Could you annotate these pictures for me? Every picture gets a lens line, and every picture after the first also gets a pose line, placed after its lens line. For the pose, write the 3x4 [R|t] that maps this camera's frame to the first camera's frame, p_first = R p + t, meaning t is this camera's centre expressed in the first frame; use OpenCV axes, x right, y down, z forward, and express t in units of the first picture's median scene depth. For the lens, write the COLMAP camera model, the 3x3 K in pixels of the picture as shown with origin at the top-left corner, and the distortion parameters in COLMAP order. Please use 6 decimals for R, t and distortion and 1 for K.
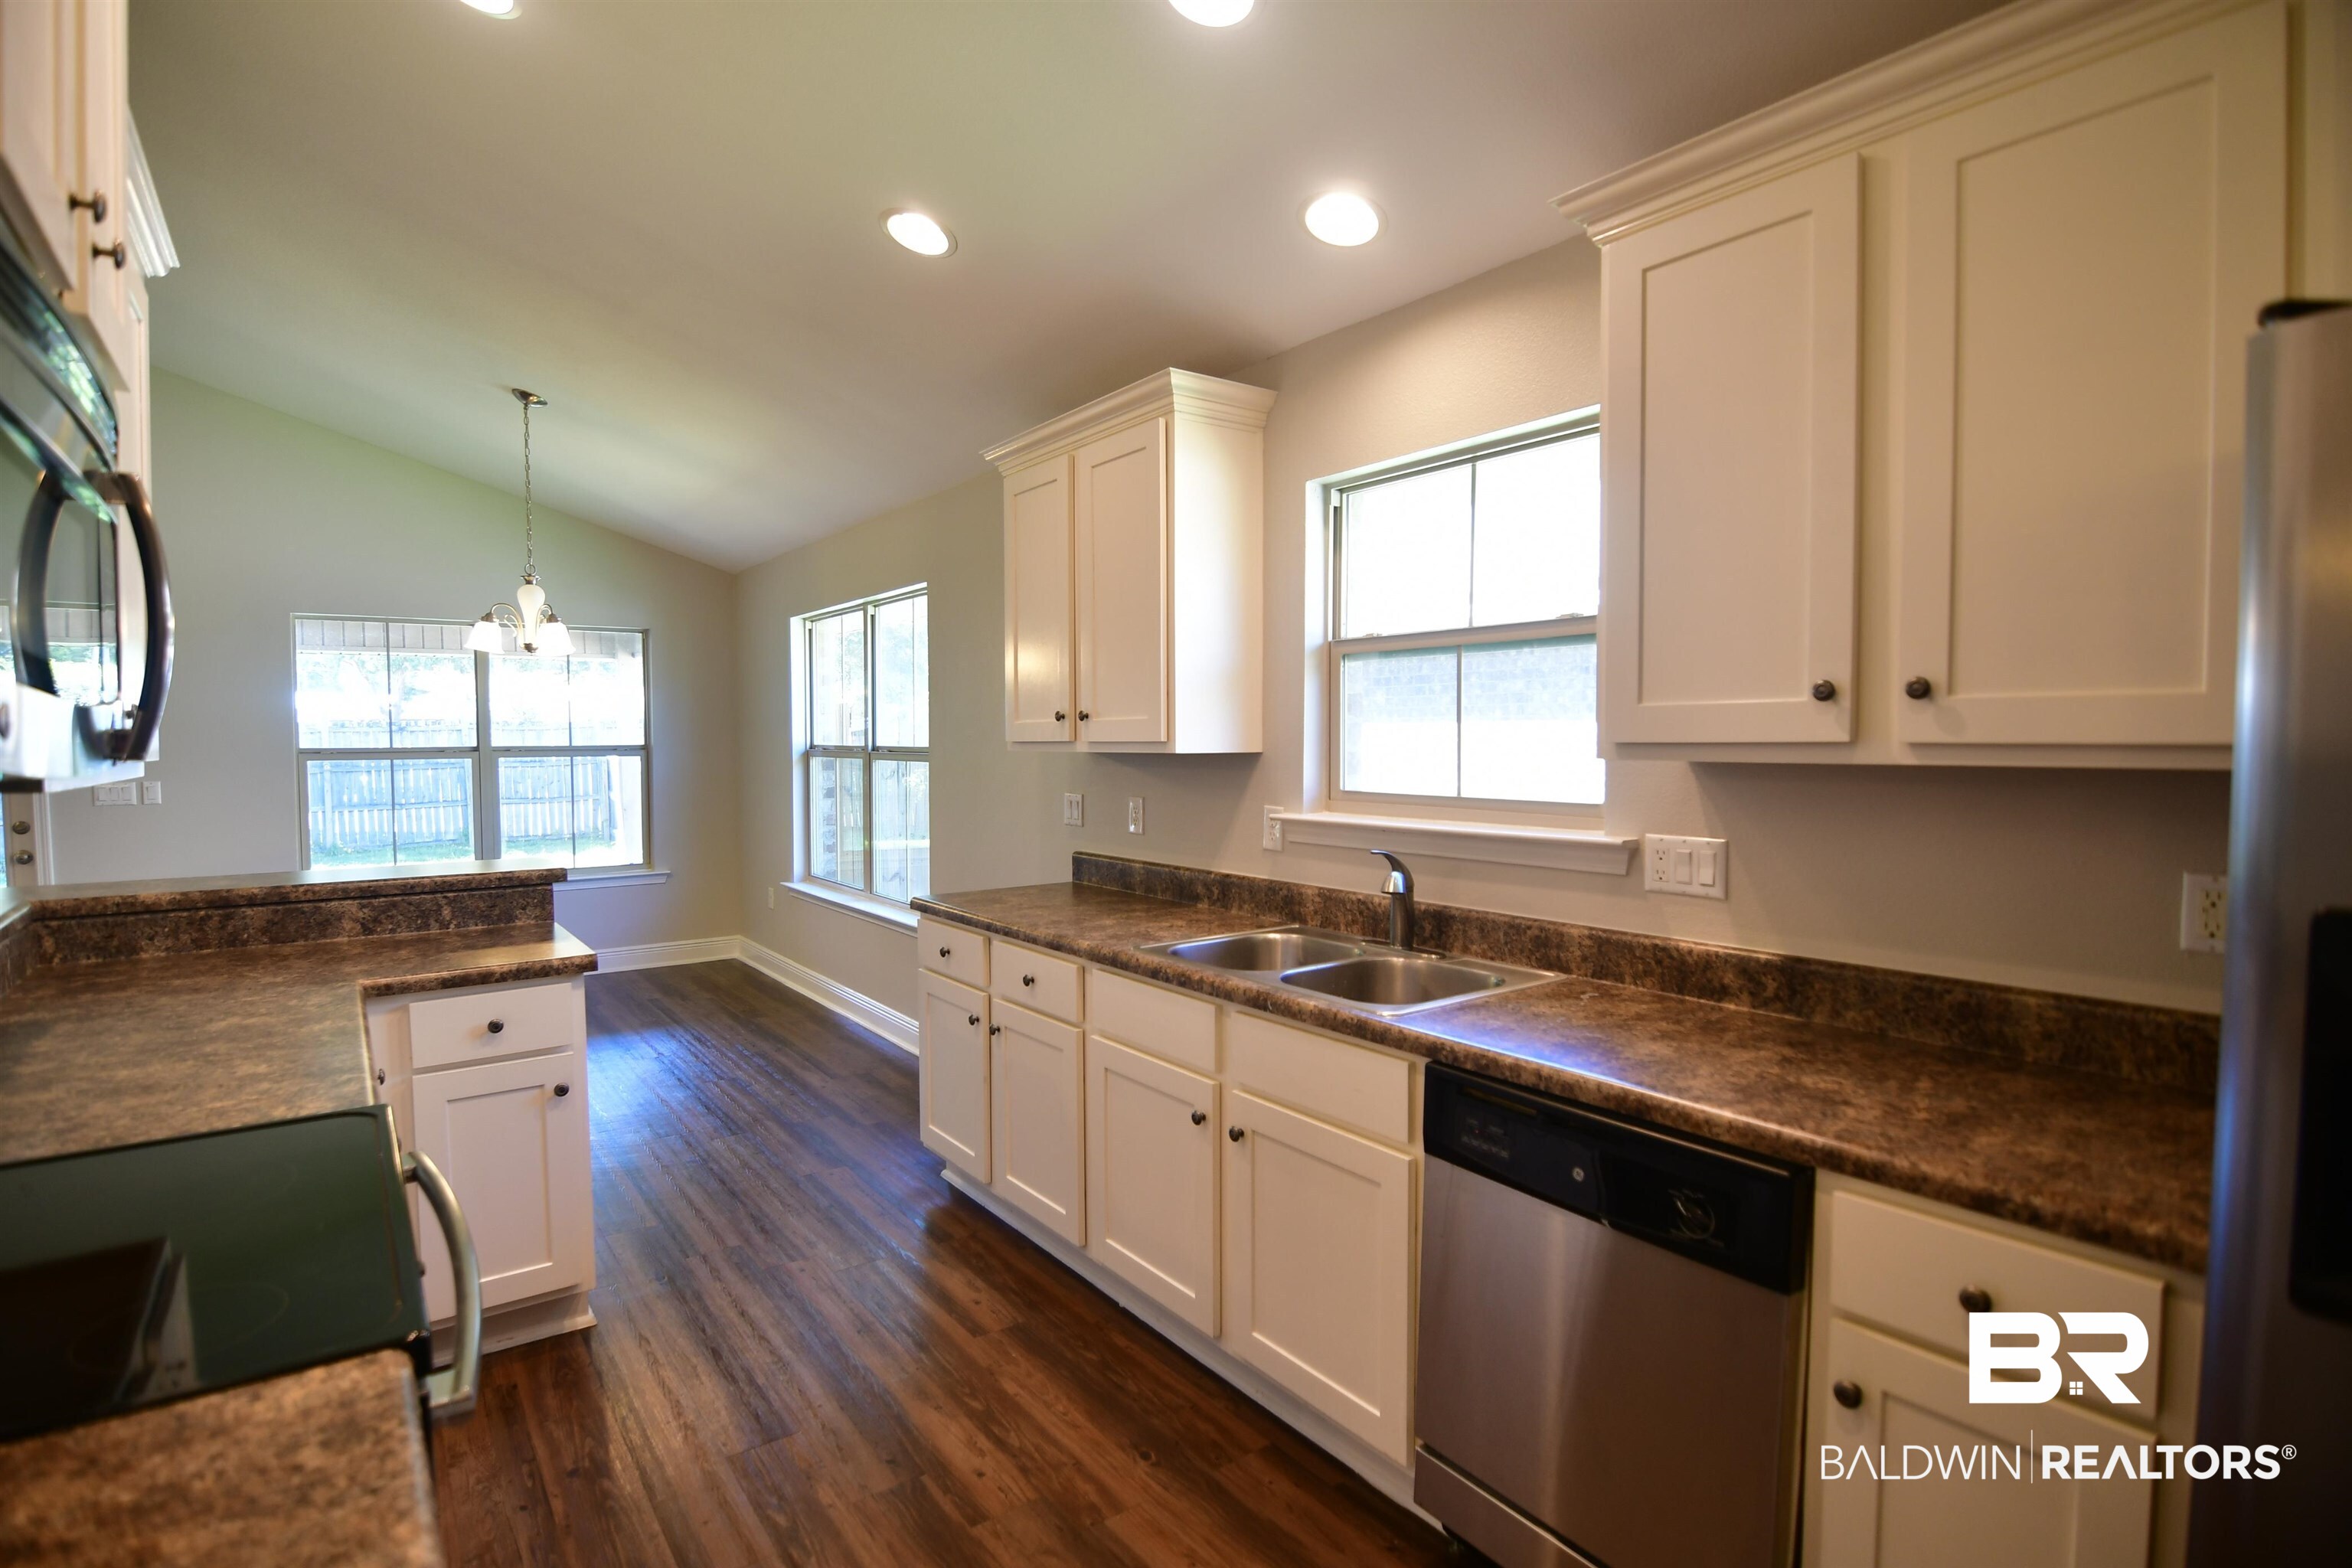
lens RADIAL K [[1137.1, 0, 1140.6], [0, 1137.1, 790.9], [0, 0, 1]] dist [-0.011543, -0.008086]
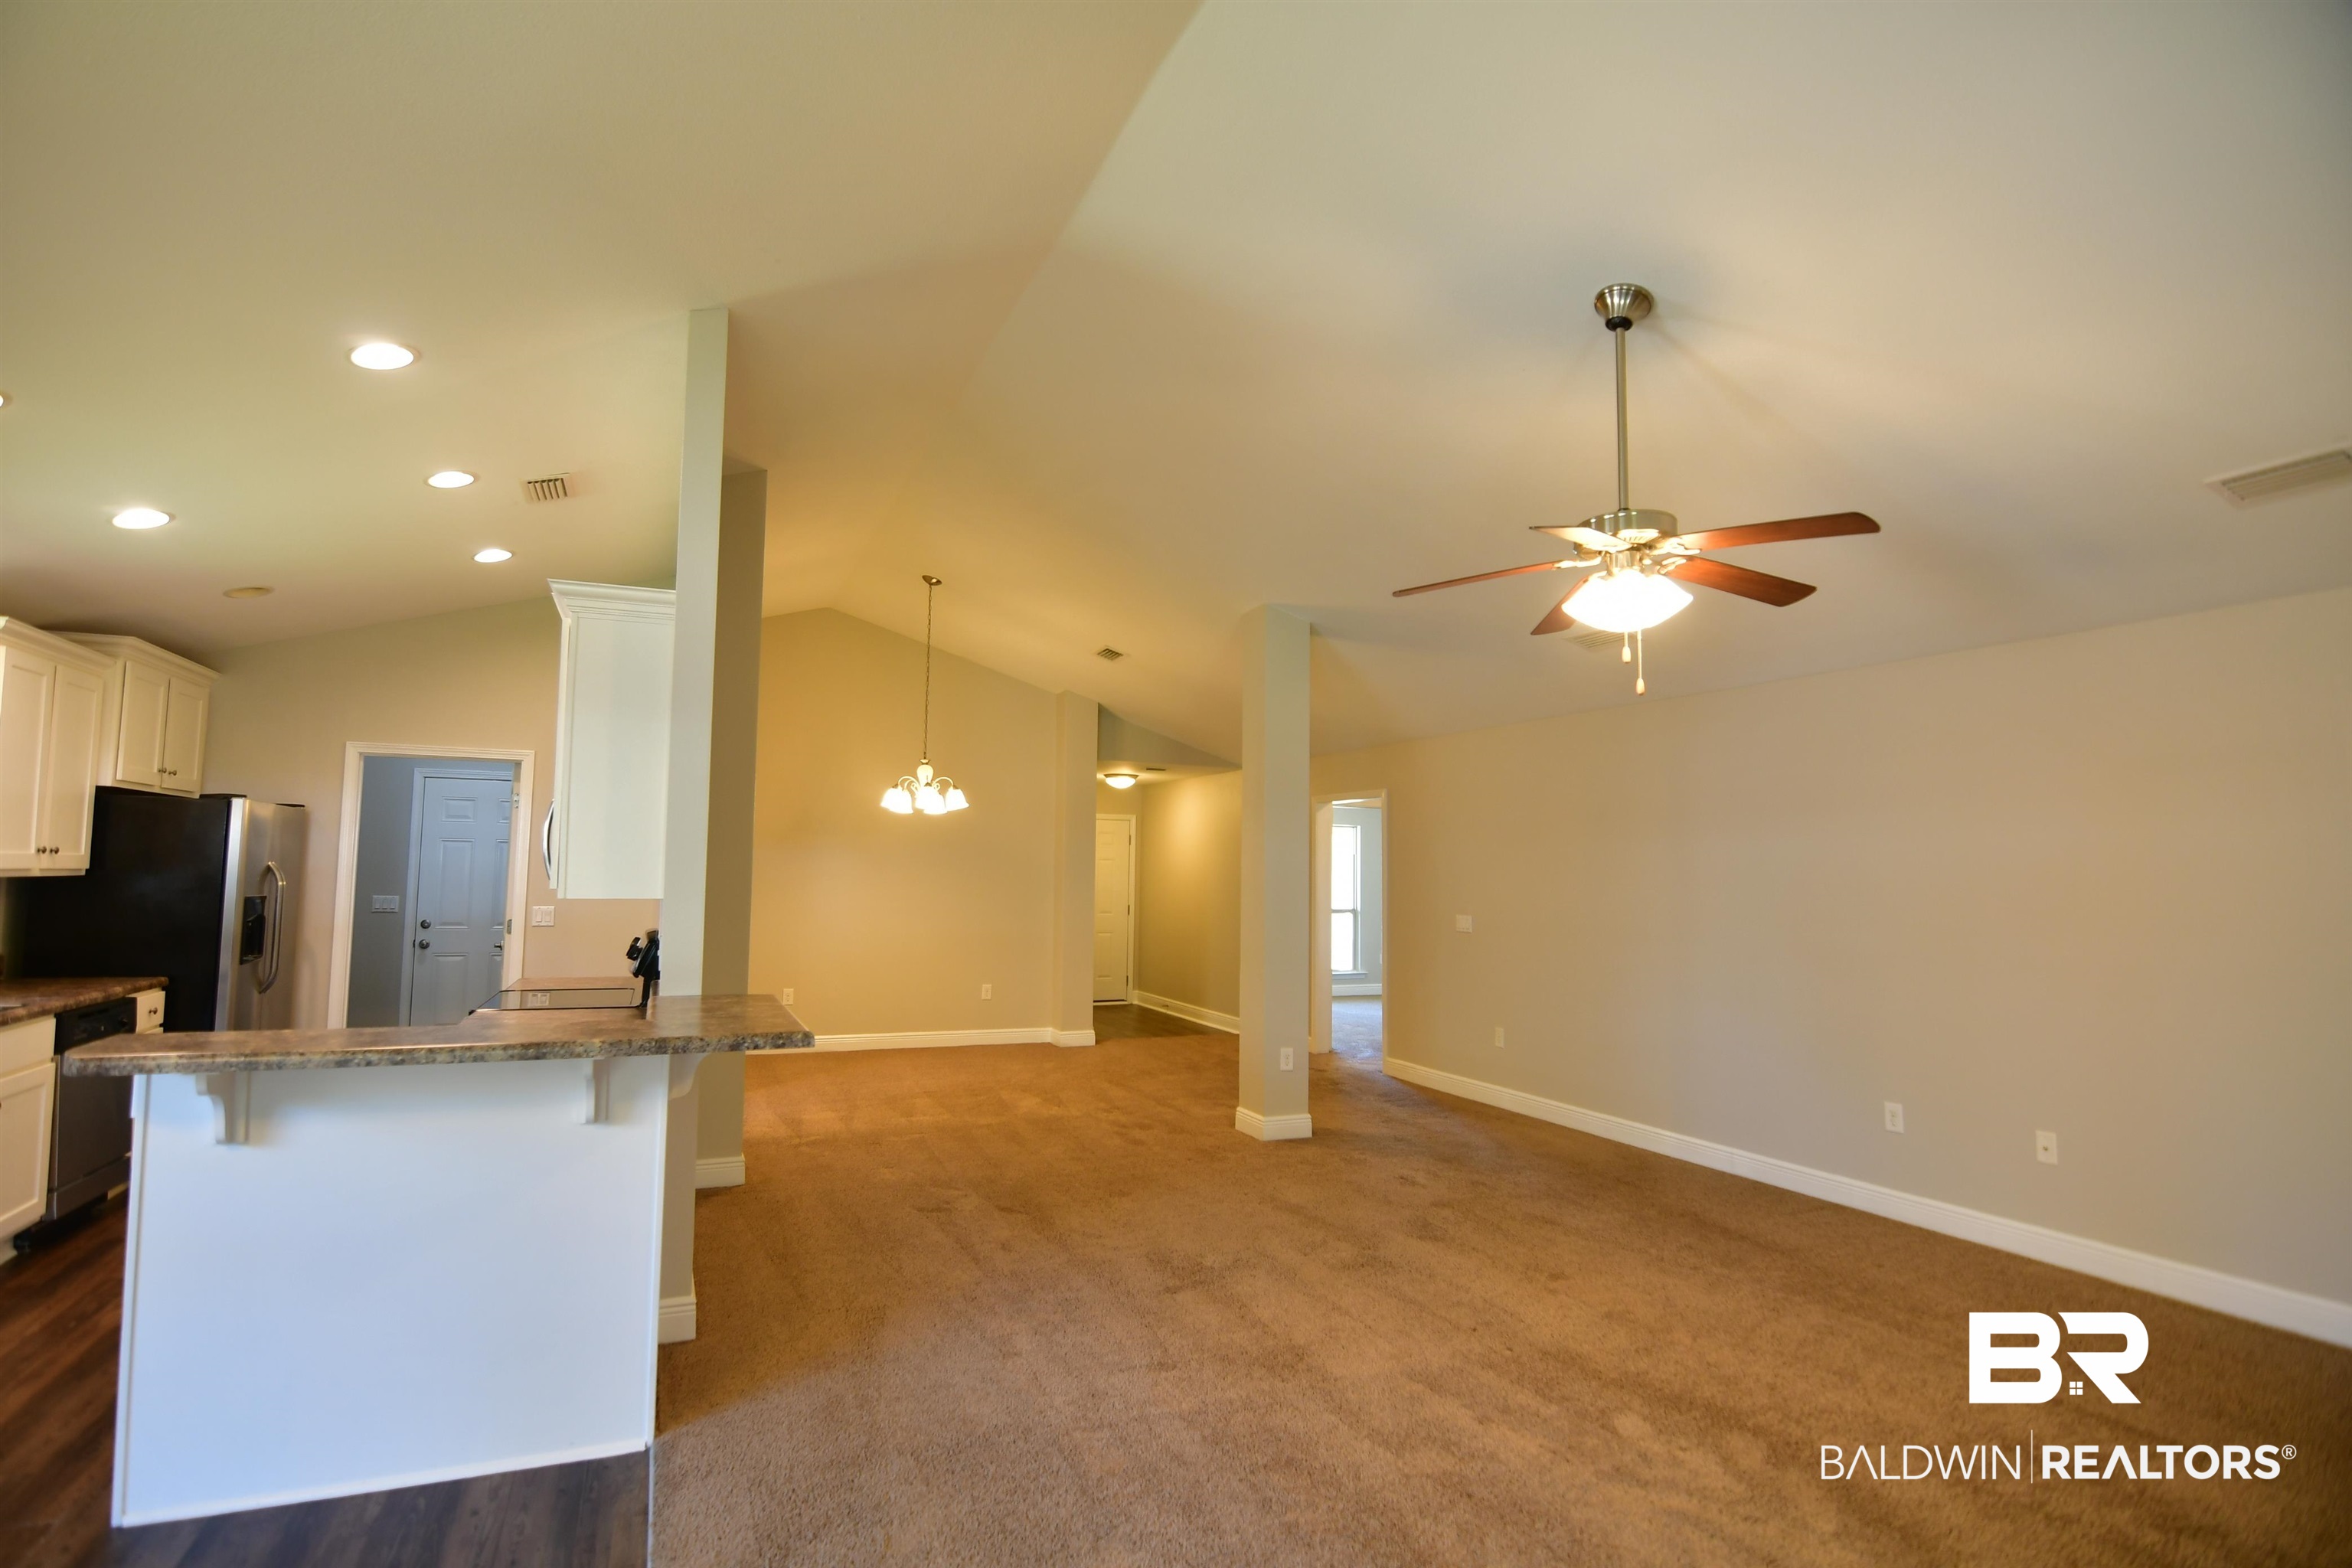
lens RADIAL K [[1137.1, 0, 1139.8], [0, 1137.1, 788.4], [0, 0, 1]] dist [-0.011543, -0.008086]
pose [[-0.974798, 0.008363, 0.222933, -1.302738], [0.002345, 0.999626, -0.027246, -0.077995], [-0.223077, -0.026037, -0.974453, 1.514120]]
